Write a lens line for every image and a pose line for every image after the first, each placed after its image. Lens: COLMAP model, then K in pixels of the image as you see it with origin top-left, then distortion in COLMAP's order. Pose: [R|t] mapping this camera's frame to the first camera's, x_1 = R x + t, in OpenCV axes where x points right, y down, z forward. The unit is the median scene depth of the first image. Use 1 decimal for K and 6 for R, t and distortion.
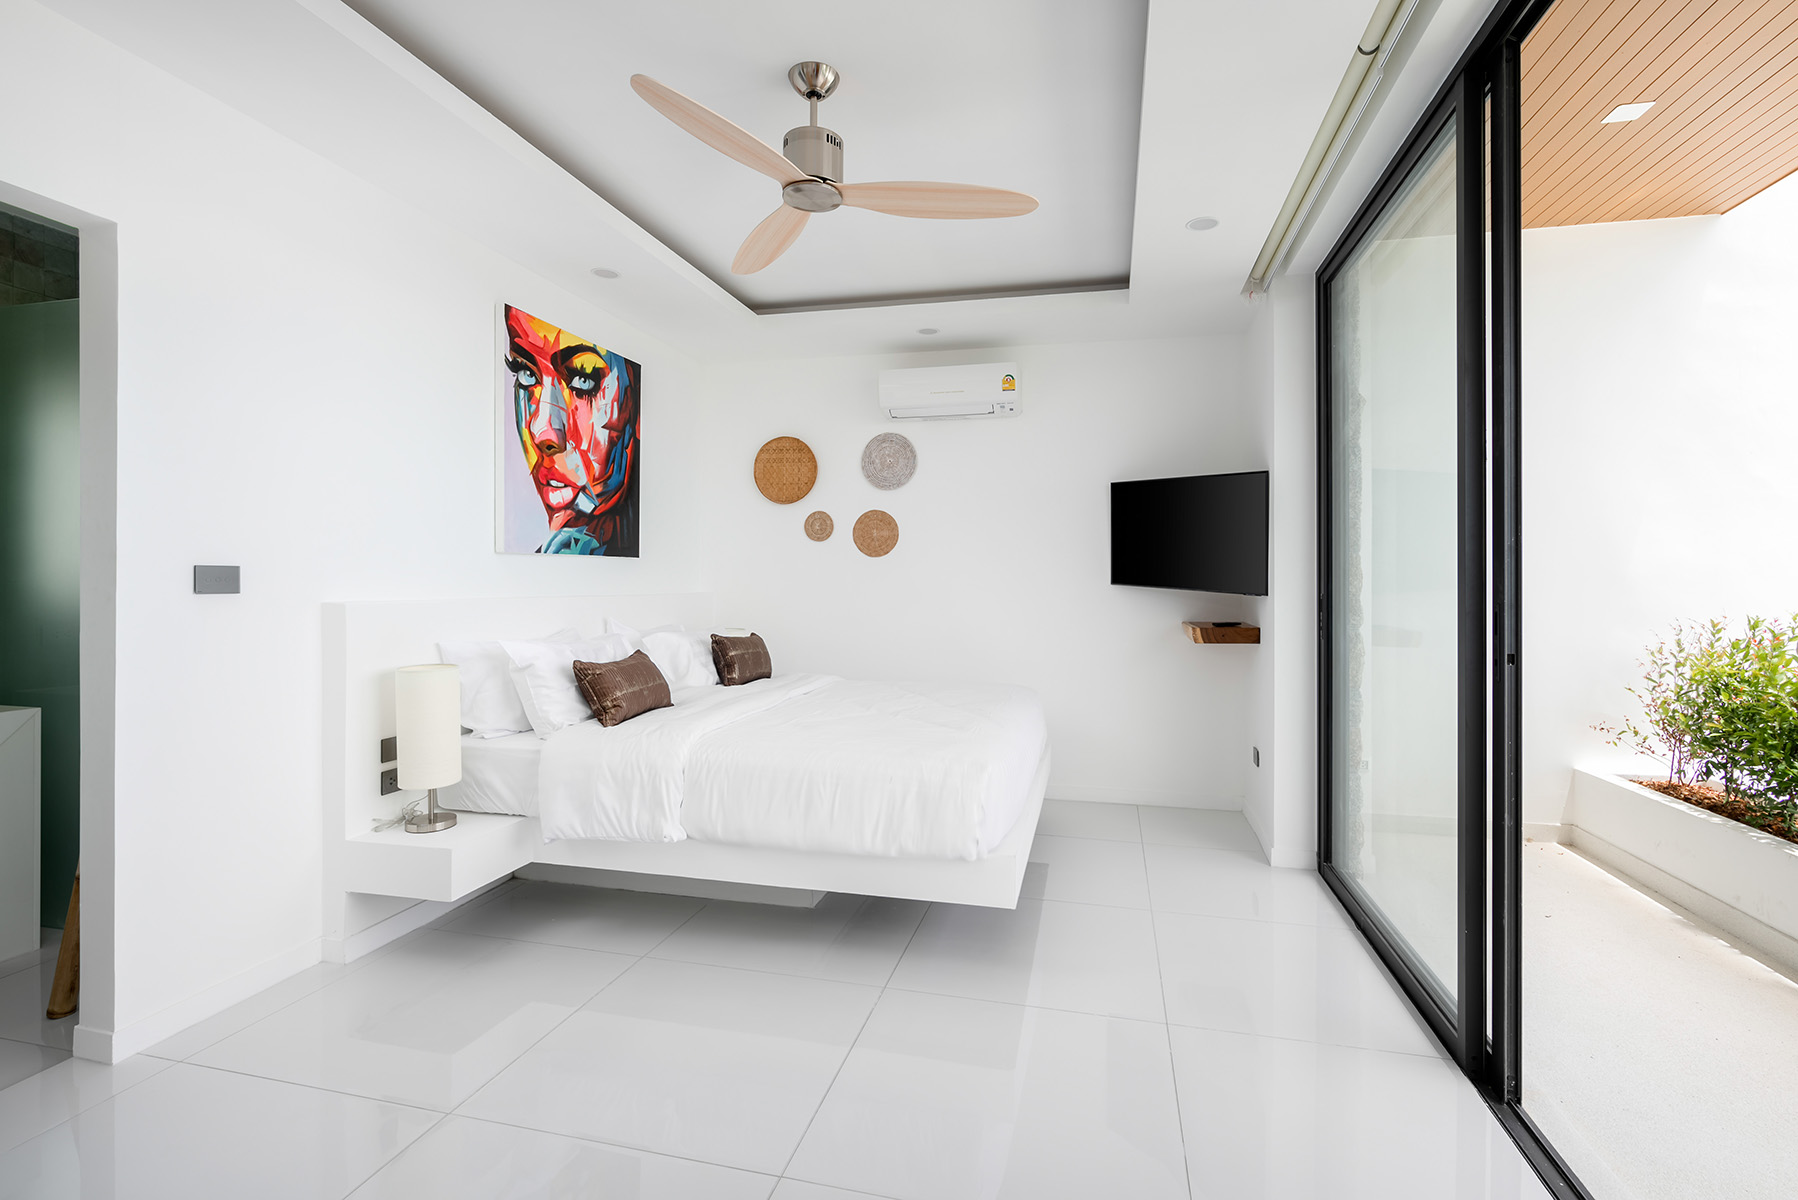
lens RADIAL K [[823.1, 0, 887.2], [0, 823.1, 587.9], [0, 0, 1]] dist [-0.011086, 0.004877]
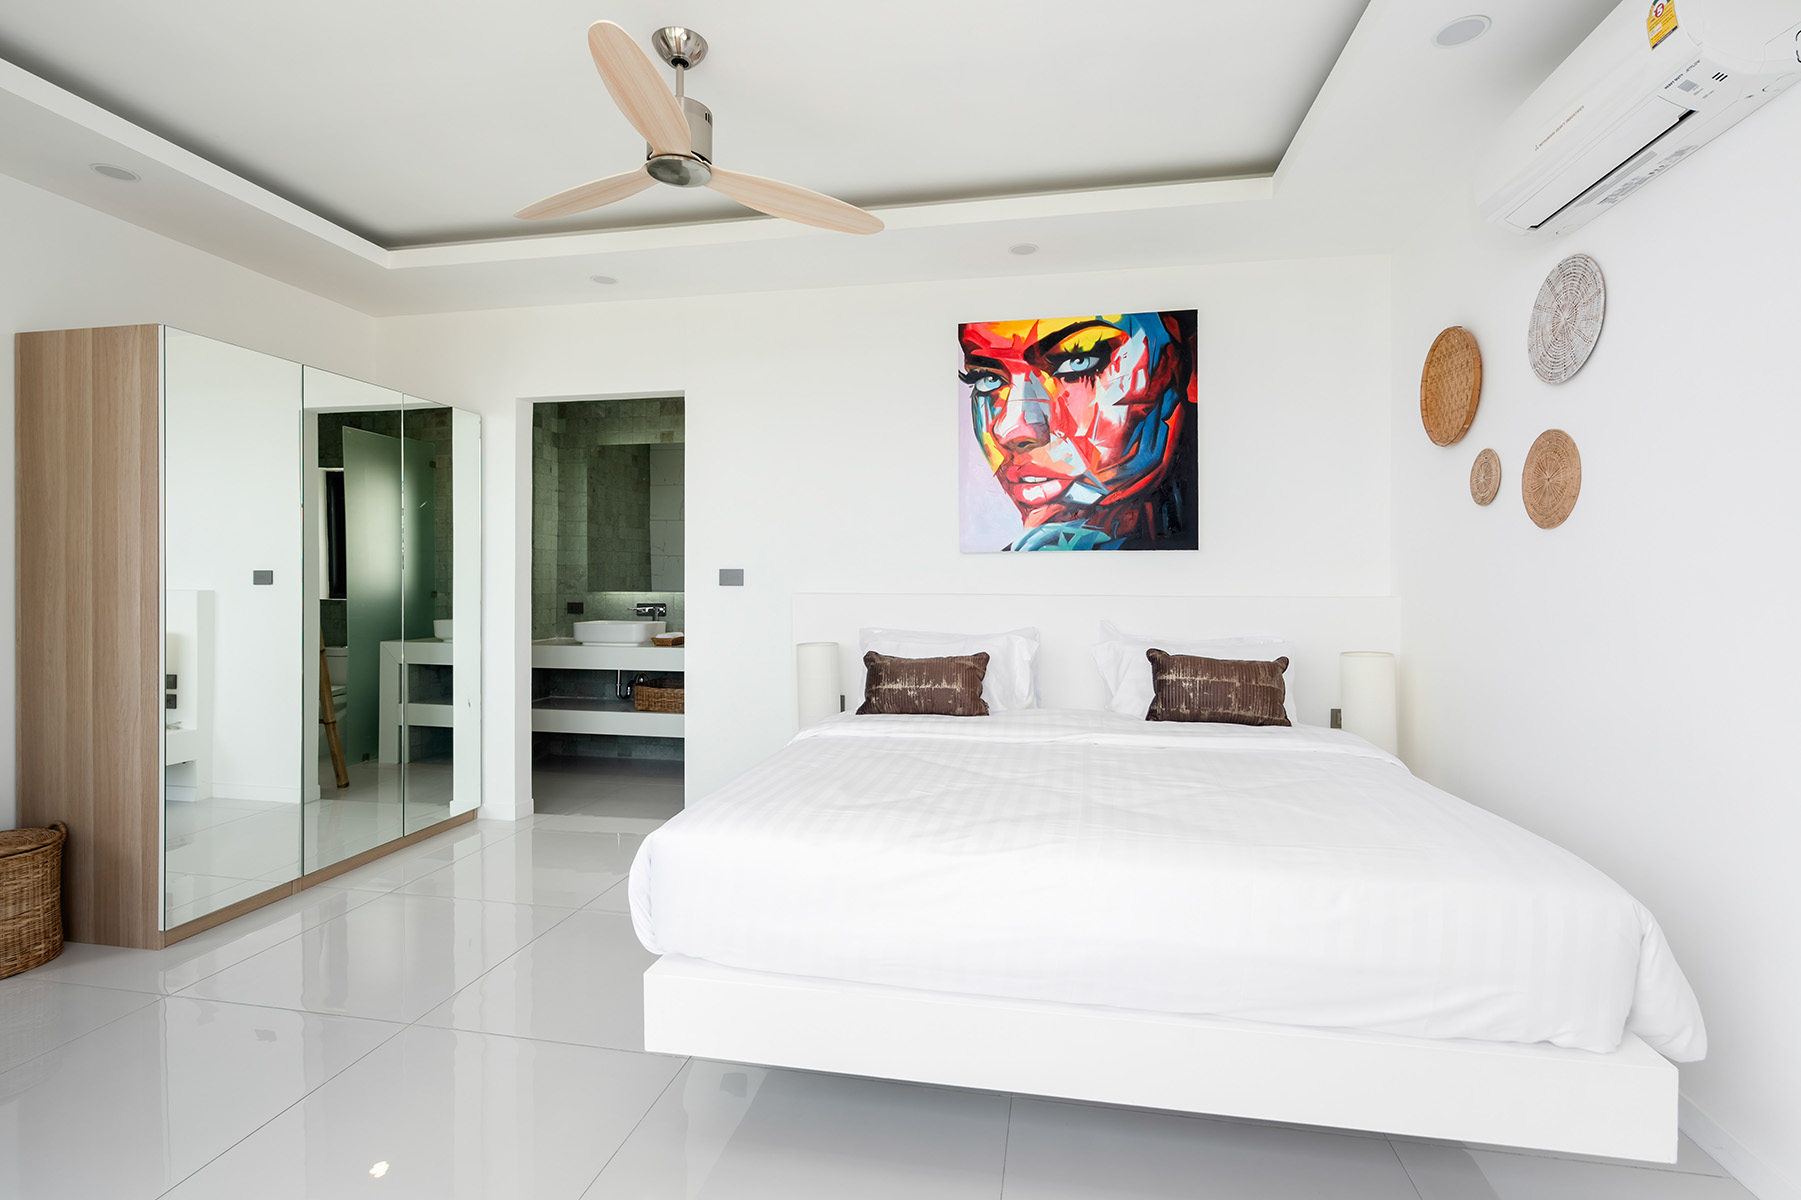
lens RADIAL K [[824.4, 0, 884.8], [0, 824.4, 587.4], [0, 0, 1]] dist [-0.011086, 0.004877]
pose [[0.082367, 0.002923, -0.996598, 0.545060], [-0.009581, 0.999952, 0.002141, 0.001261], [0.996556, 0.009372, 0.082391, 0.723177]]
